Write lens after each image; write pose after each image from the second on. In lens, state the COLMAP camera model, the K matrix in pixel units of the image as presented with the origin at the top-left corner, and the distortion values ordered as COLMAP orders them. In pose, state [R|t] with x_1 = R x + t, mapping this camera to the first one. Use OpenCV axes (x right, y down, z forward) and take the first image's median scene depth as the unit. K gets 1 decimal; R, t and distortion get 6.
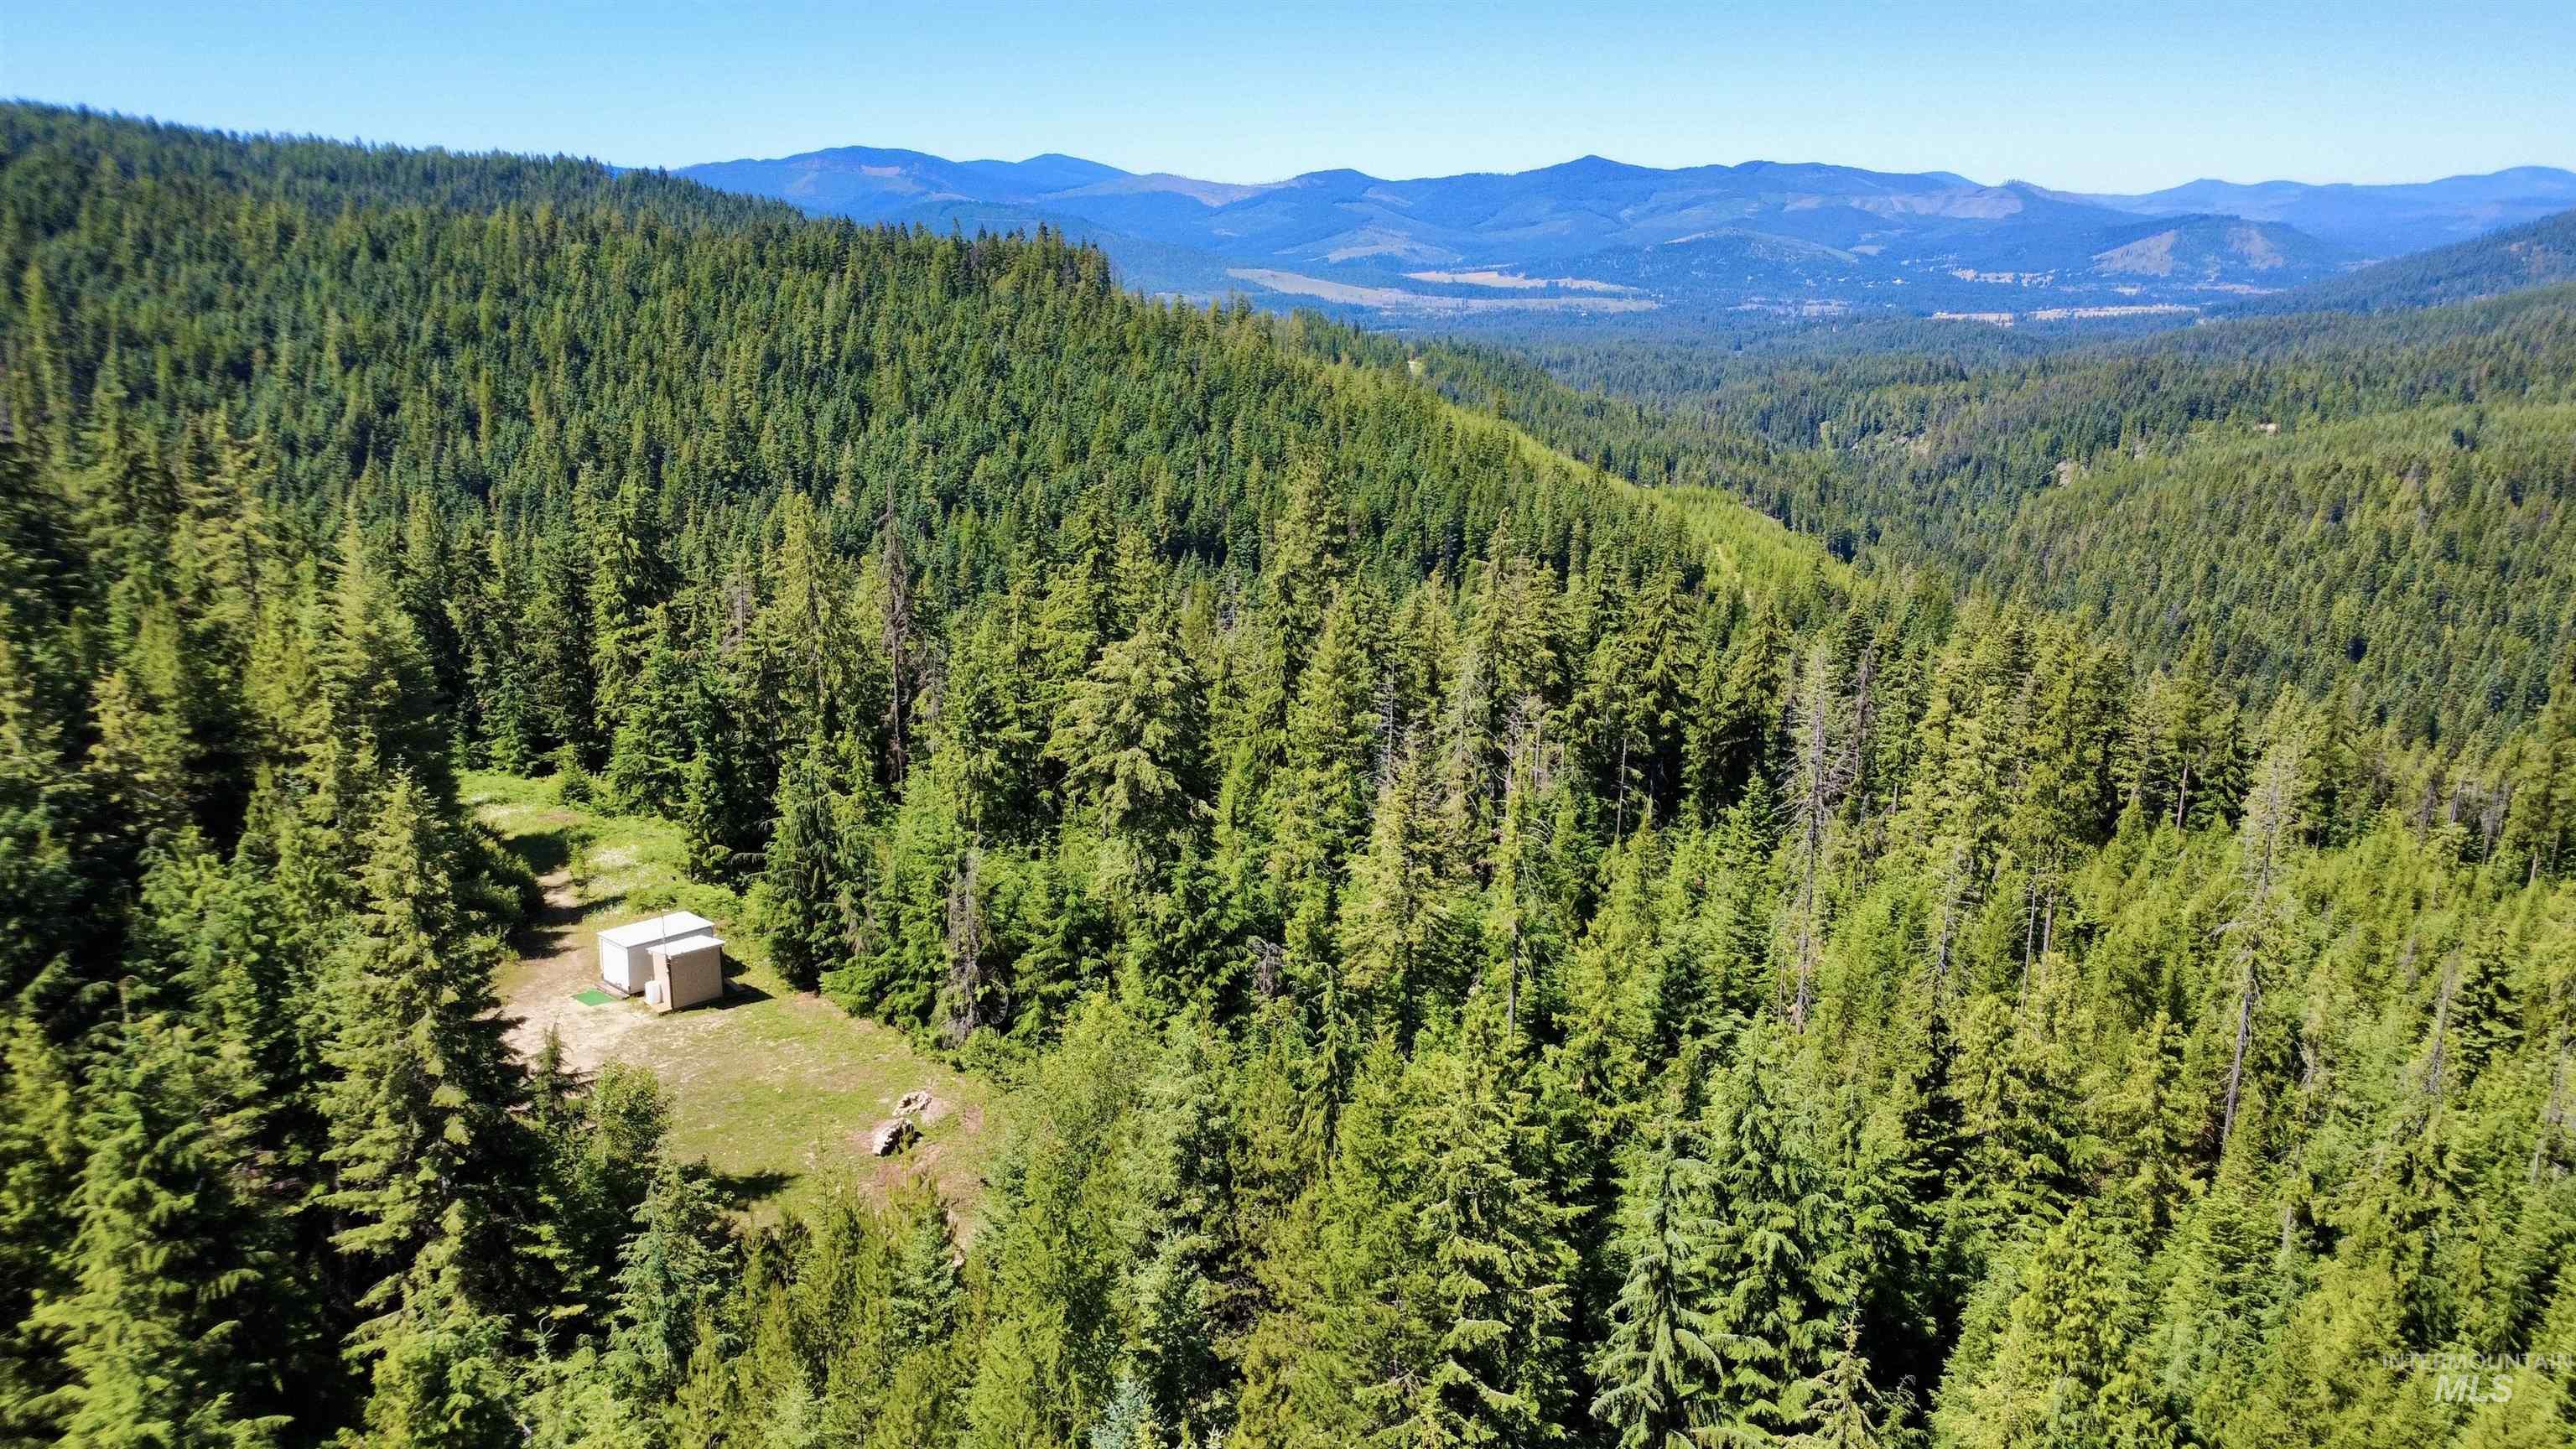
lens RADIAL K [[1950.8, 0, 1288.0], [0, 1950.8, 724.5], [0, 0, 1]] dist [0.010040, -0.007718]
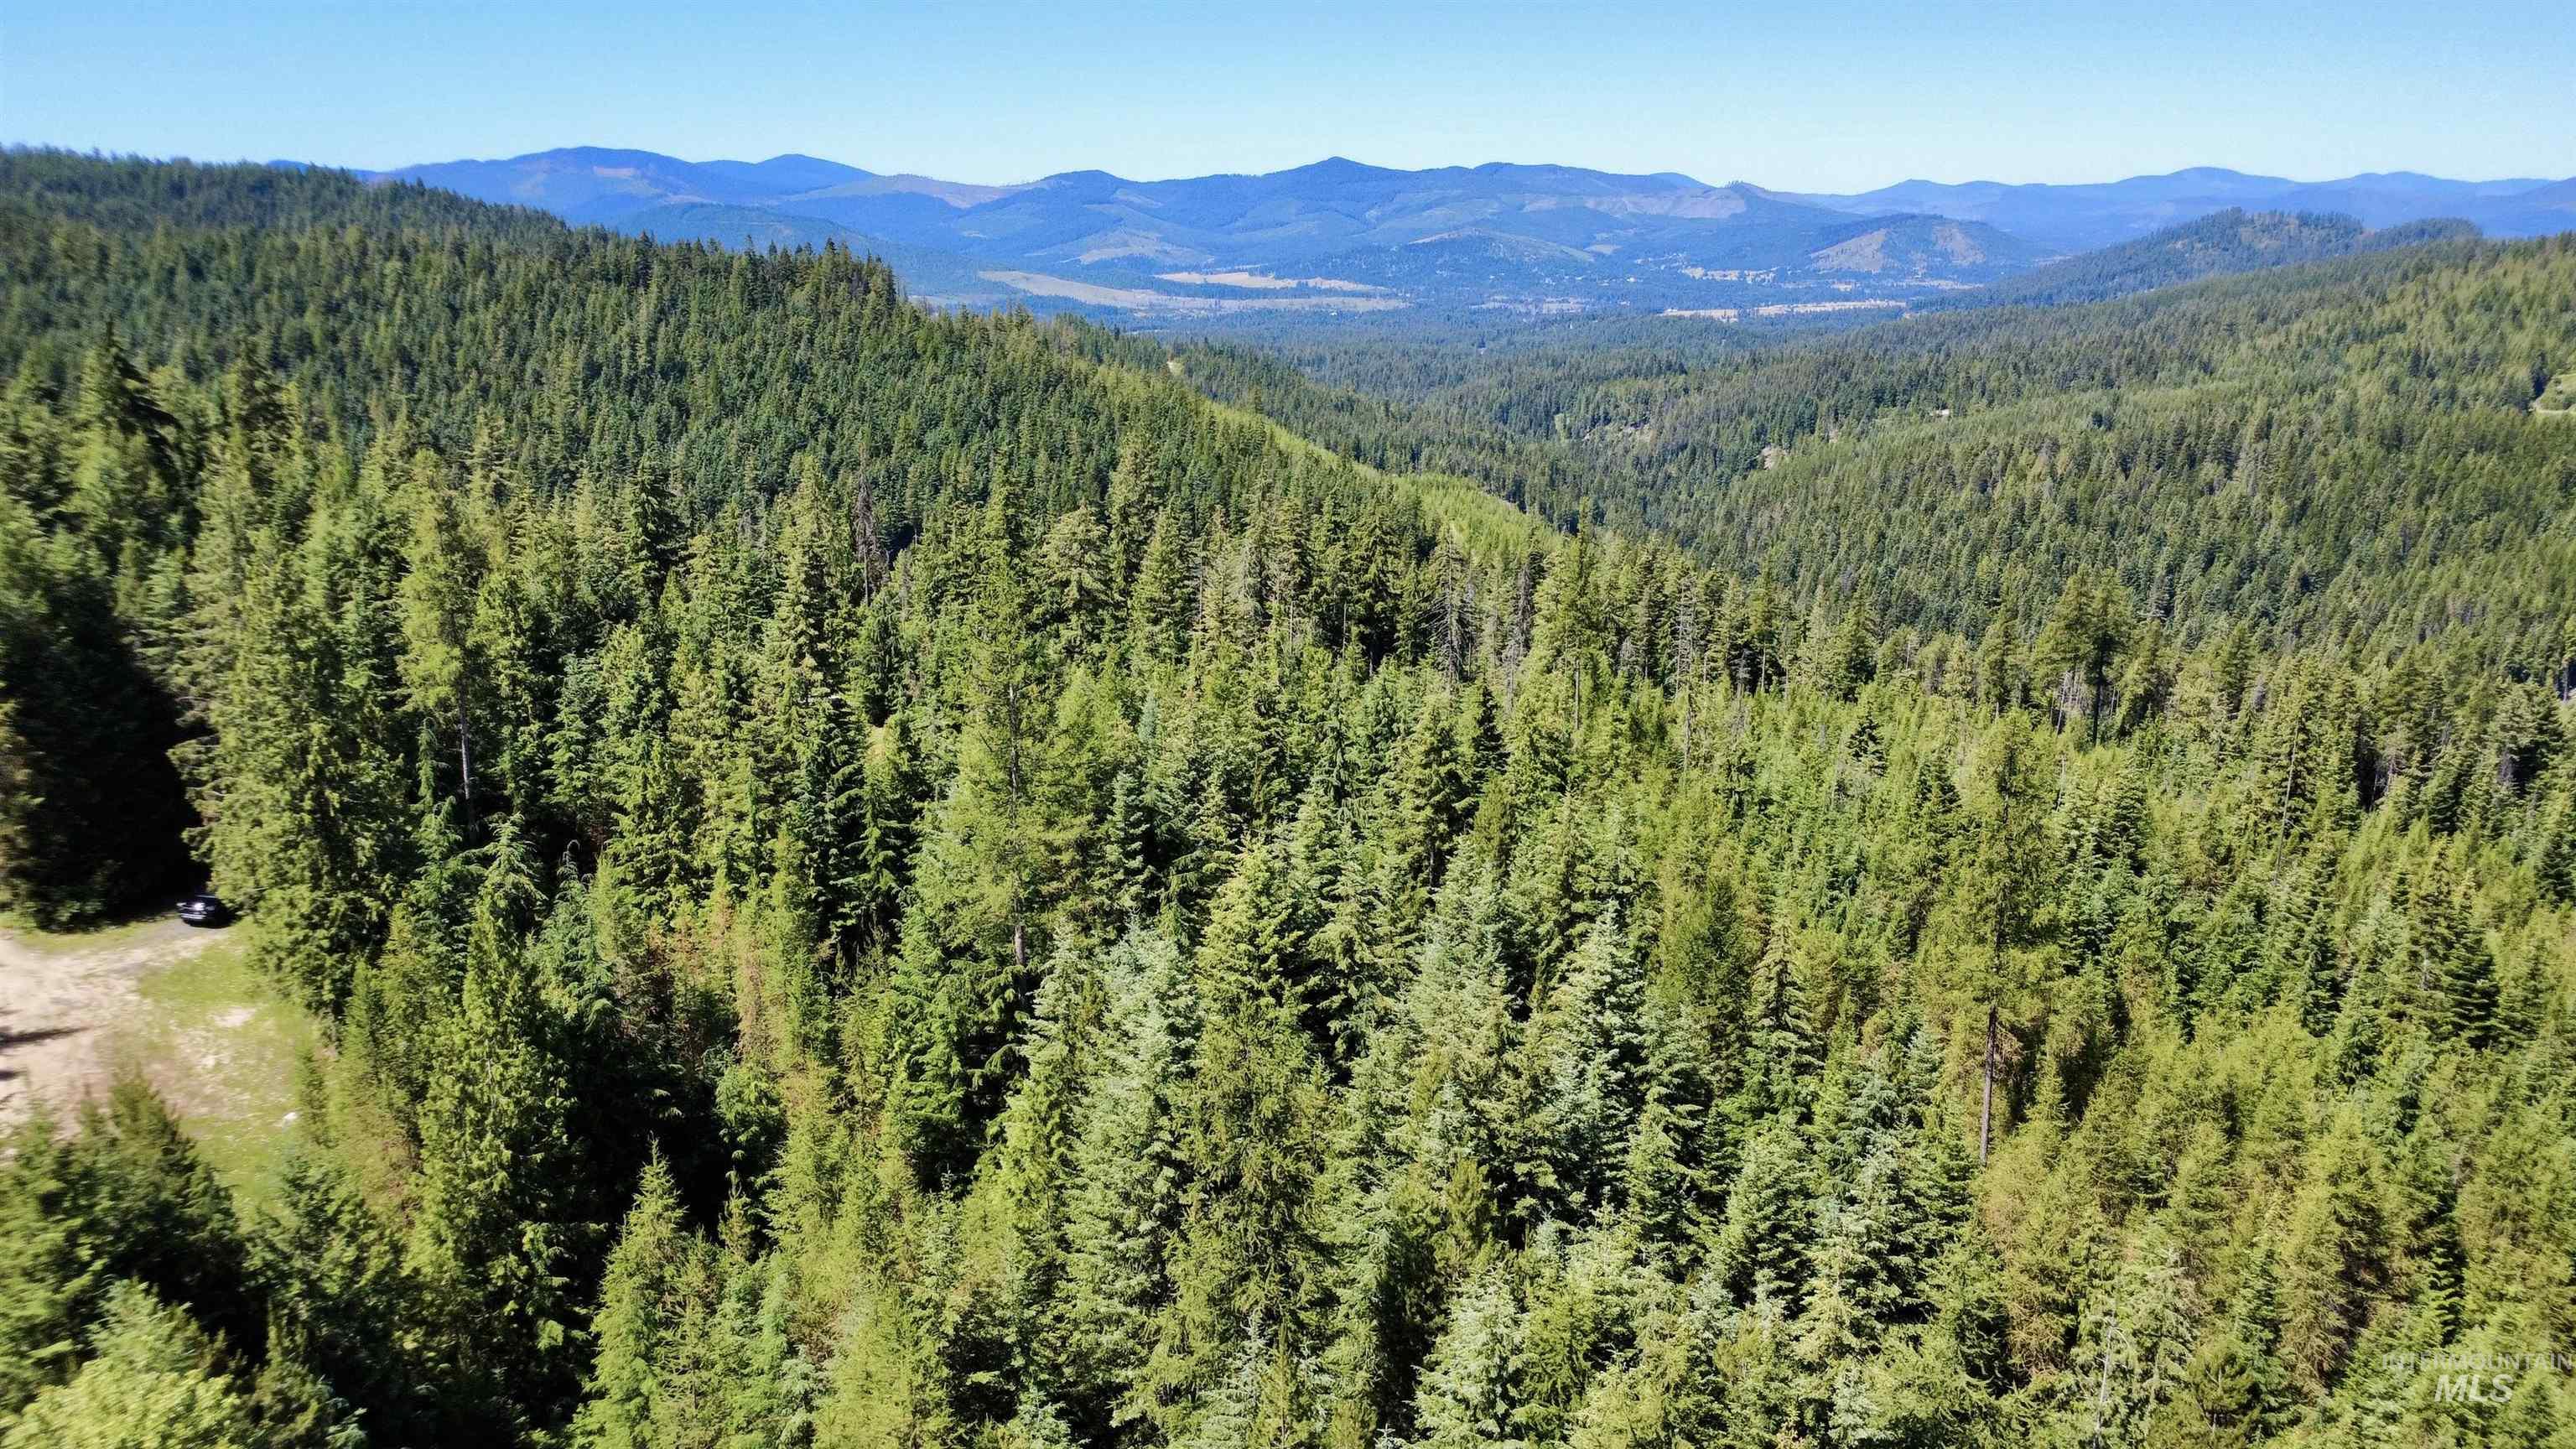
lens RADIAL K [[1950.8, 0, 1288.0], [0, 1950.8, 724.5], [0, 0, 1]] dist [0.010040, -0.007718]
pose [[0.992302, -0.034143, 0.119043, -0.016704], [0.034155, 0.999415, 0.001938, 0.026164], [-0.119040, 0.002143, 0.992887, -0.145667]]
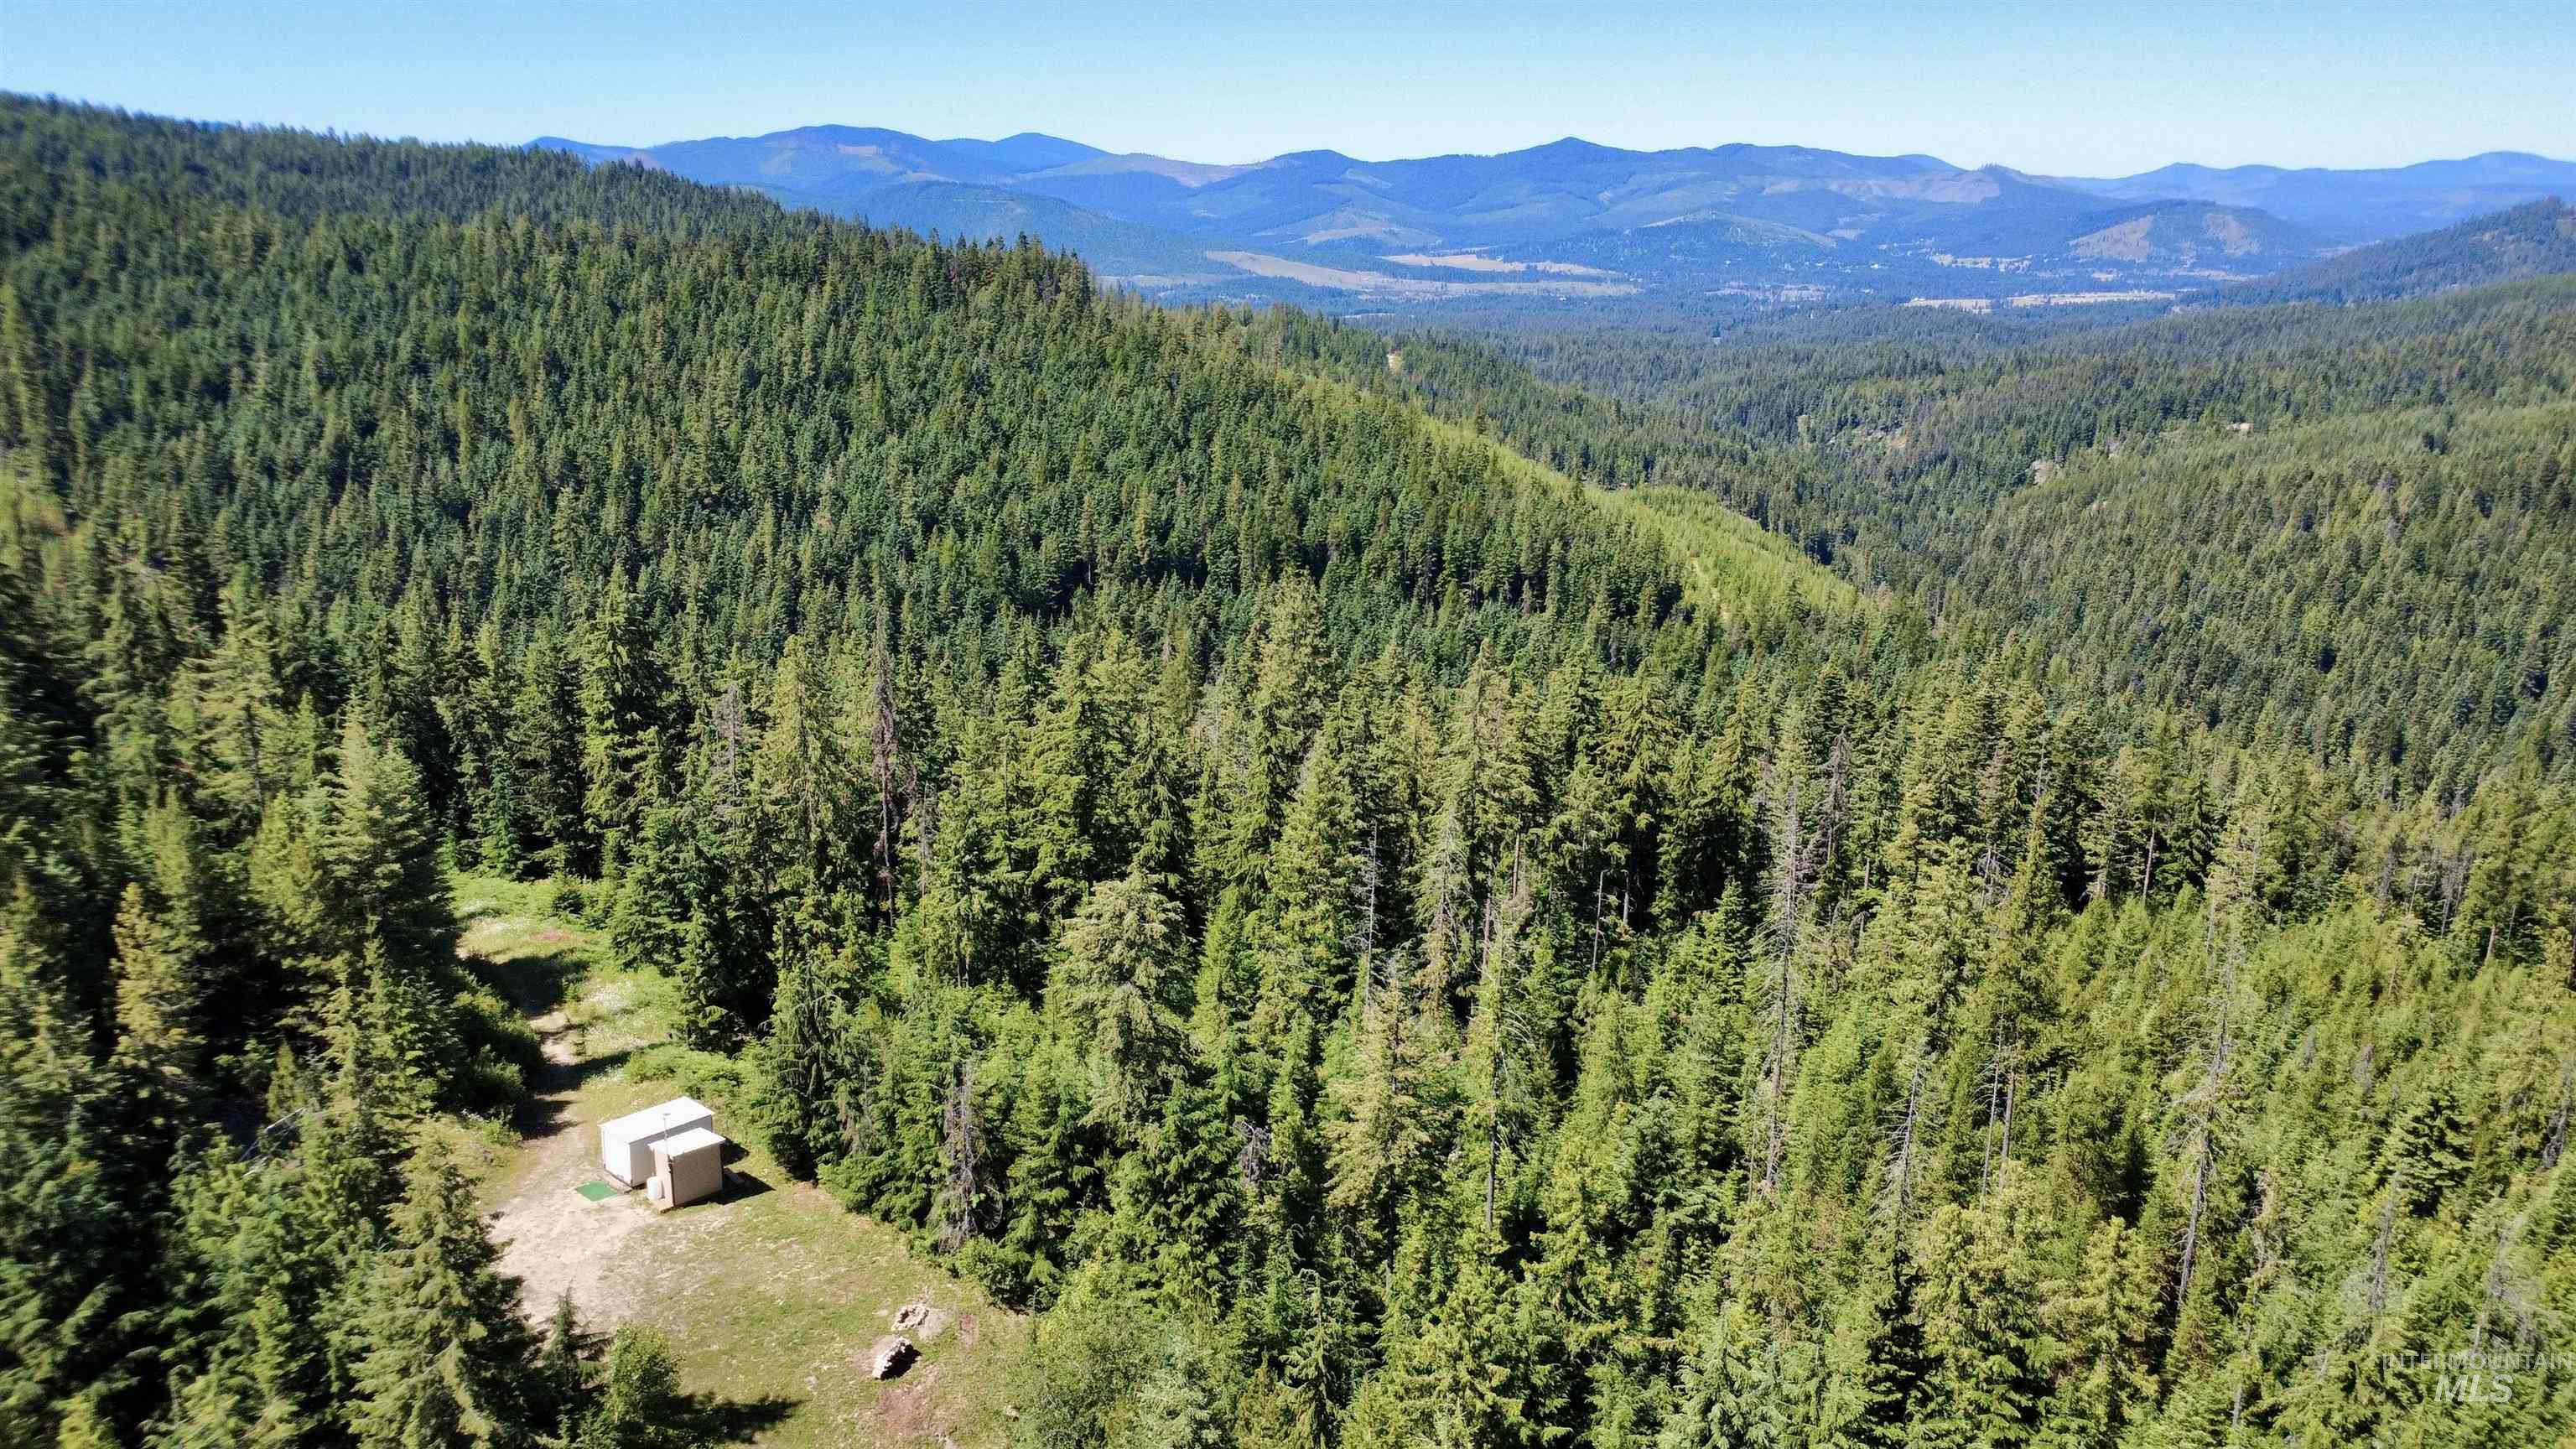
lens RADIAL K [[1950.8, 0, 1288.0], [0, 1950.8, 724.5], [0, 0, 1]] dist [0.010040, -0.007718]
pose [[0.999937, 0.000983, 0.011164, -0.000755], [-0.001093, 0.999951, 0.009863, -0.020750], [-0.011154, -0.009874, 0.999889, -0.004920]]
